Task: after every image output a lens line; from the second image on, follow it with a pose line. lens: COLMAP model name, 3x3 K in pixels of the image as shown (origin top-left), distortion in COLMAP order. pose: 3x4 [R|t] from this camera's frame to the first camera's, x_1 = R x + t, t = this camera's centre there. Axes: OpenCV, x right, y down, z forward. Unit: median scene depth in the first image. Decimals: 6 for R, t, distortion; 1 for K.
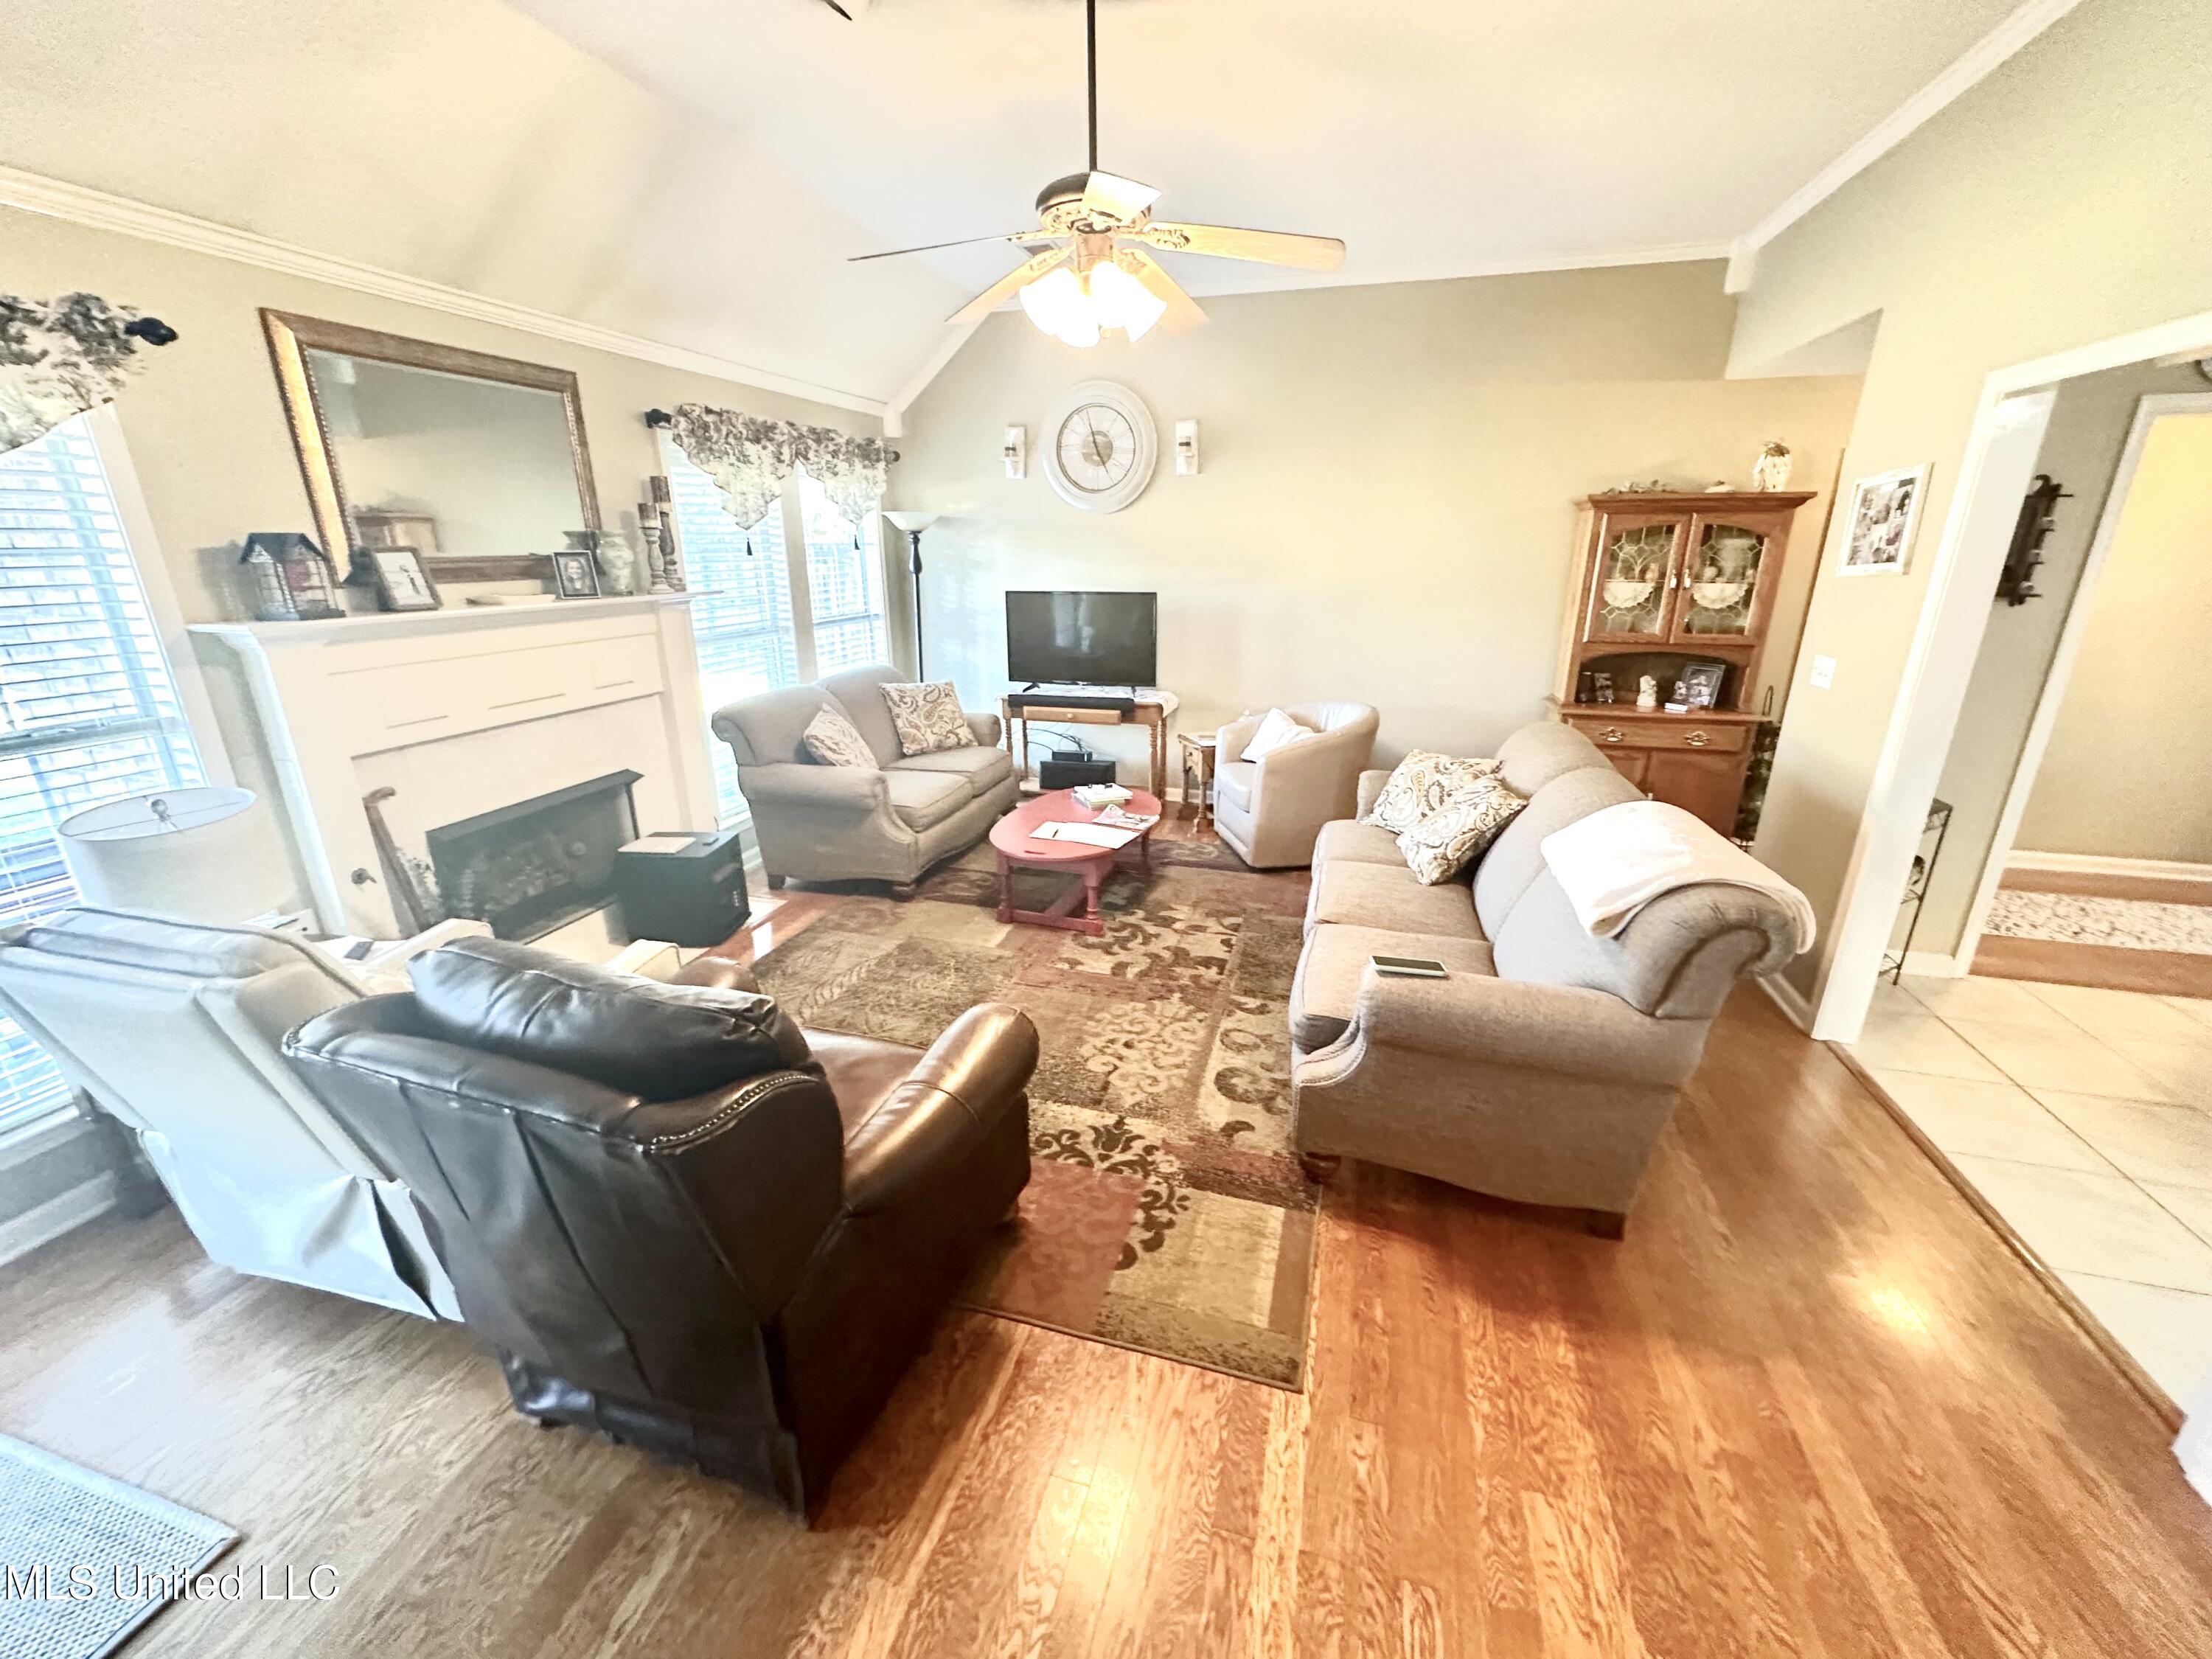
lens RADIAL K [[879.6, 0, 1106.9], [0, 879.6, 828.9], [0, 0, 1]] dist [-0.001649, 0.000184]
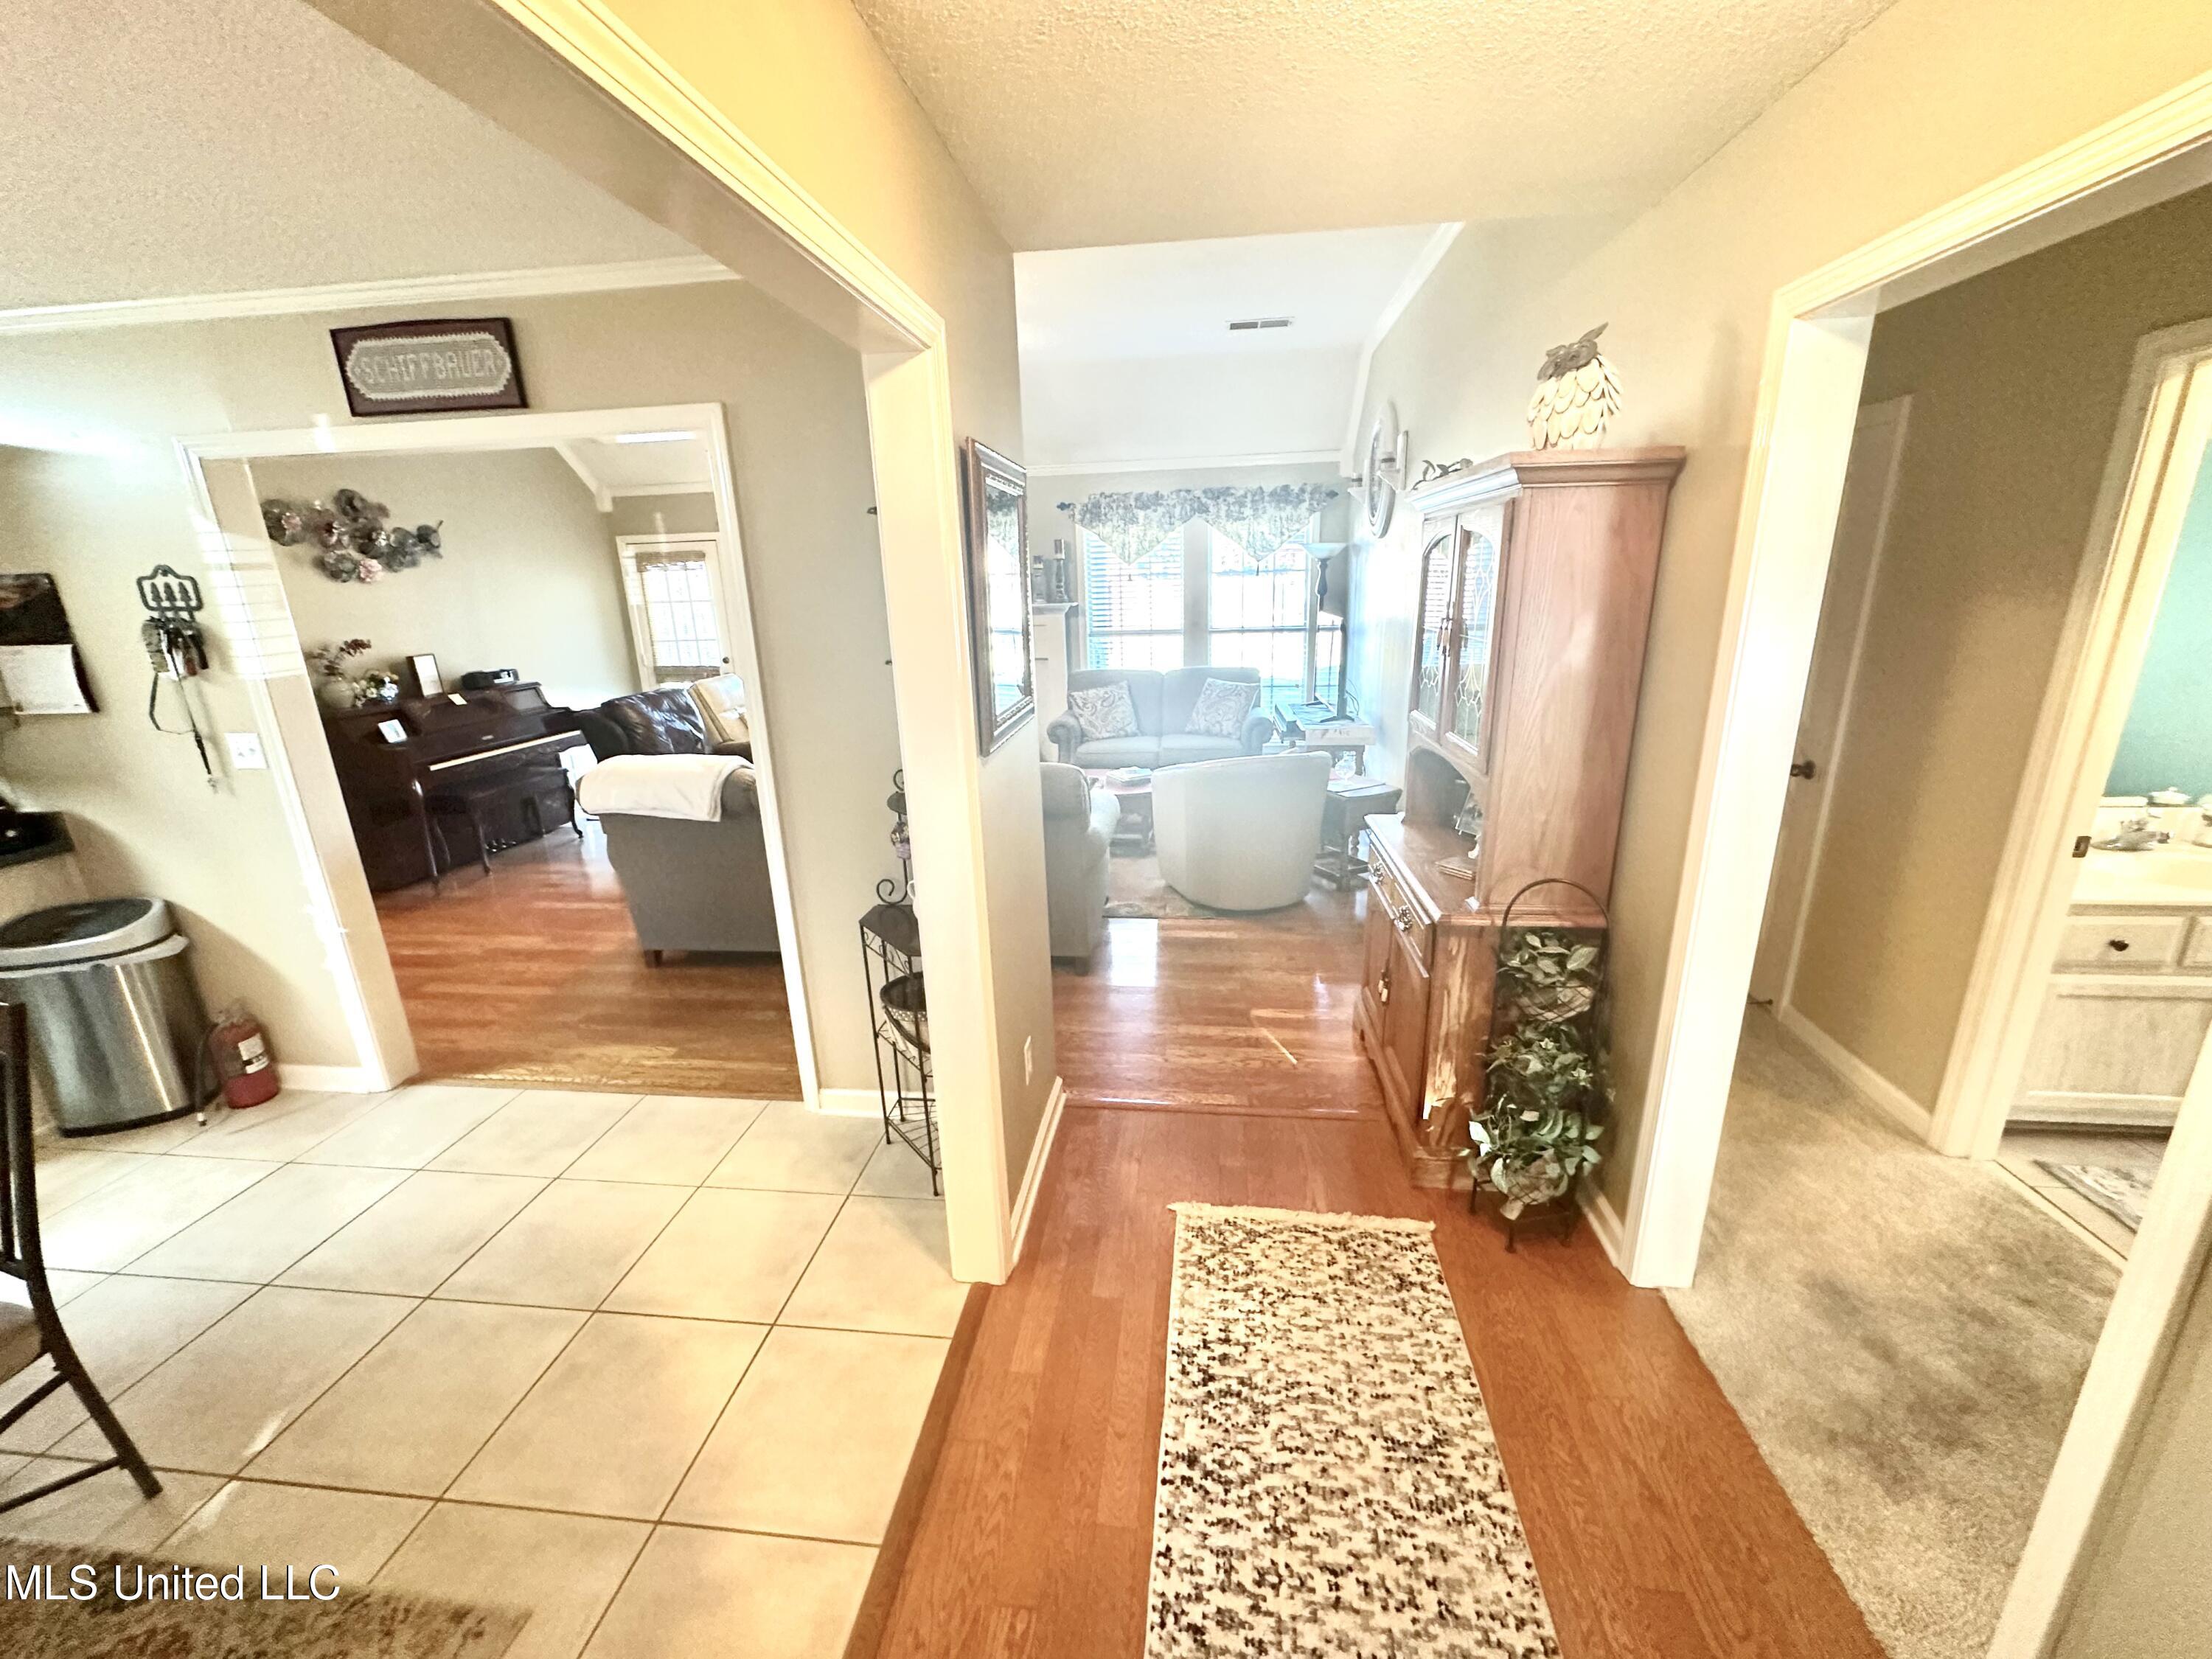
lens RADIAL K [[879.6, 0, 1107.3], [0, 879.6, 826.7], [0, 0, 1]] dist [-0.001649, 0.000184]
pose [[0.162865, 0.268116, -0.949520, 1.299821], [-0.277894, 0.935874, 0.216598, -0.252813], [0.946705, 0.228589, 0.226929, 0.774679]]
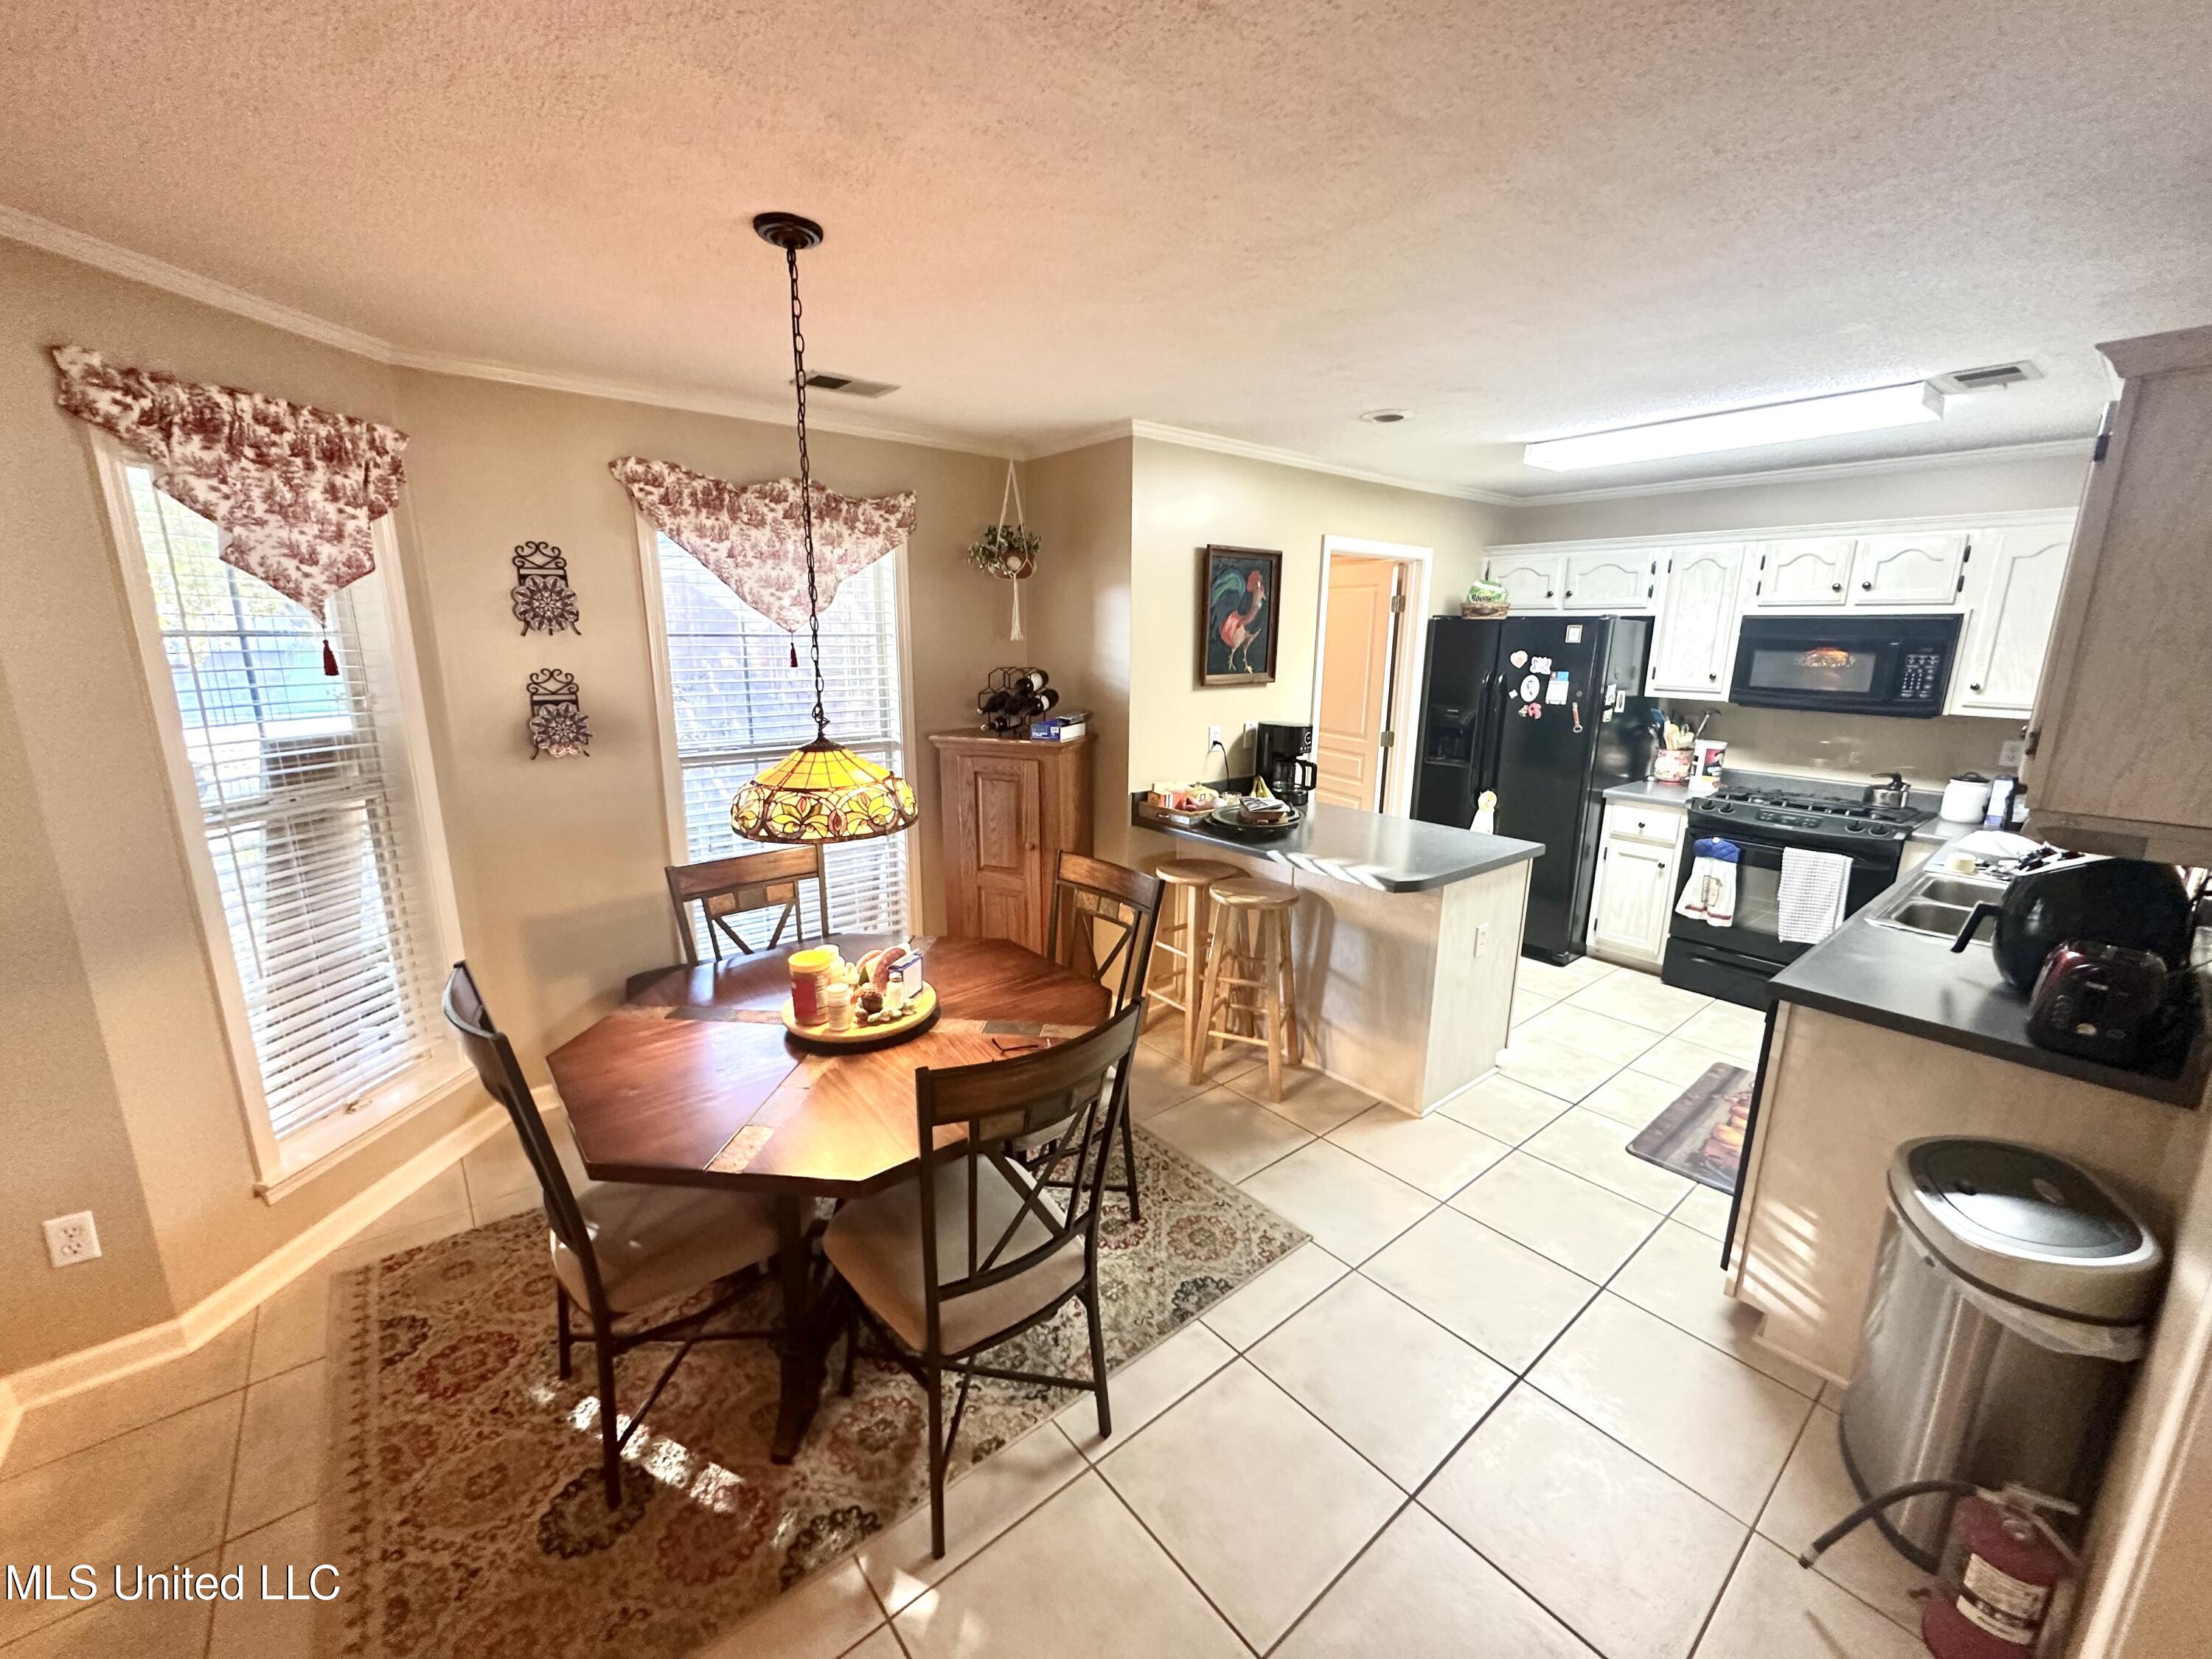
lens RADIAL K [[879.6, 0, 1107.7], [0, 879.6, 826.7], [0, 0, 1]] dist [-0.001649, 0.000184]
pose [[-0.825589, -0.131252, 0.548794, 0.669917], [0.167657, 0.871592, 0.460672, -0.196971], [-0.538789, 0.472335, -0.697572, 0.591549]]
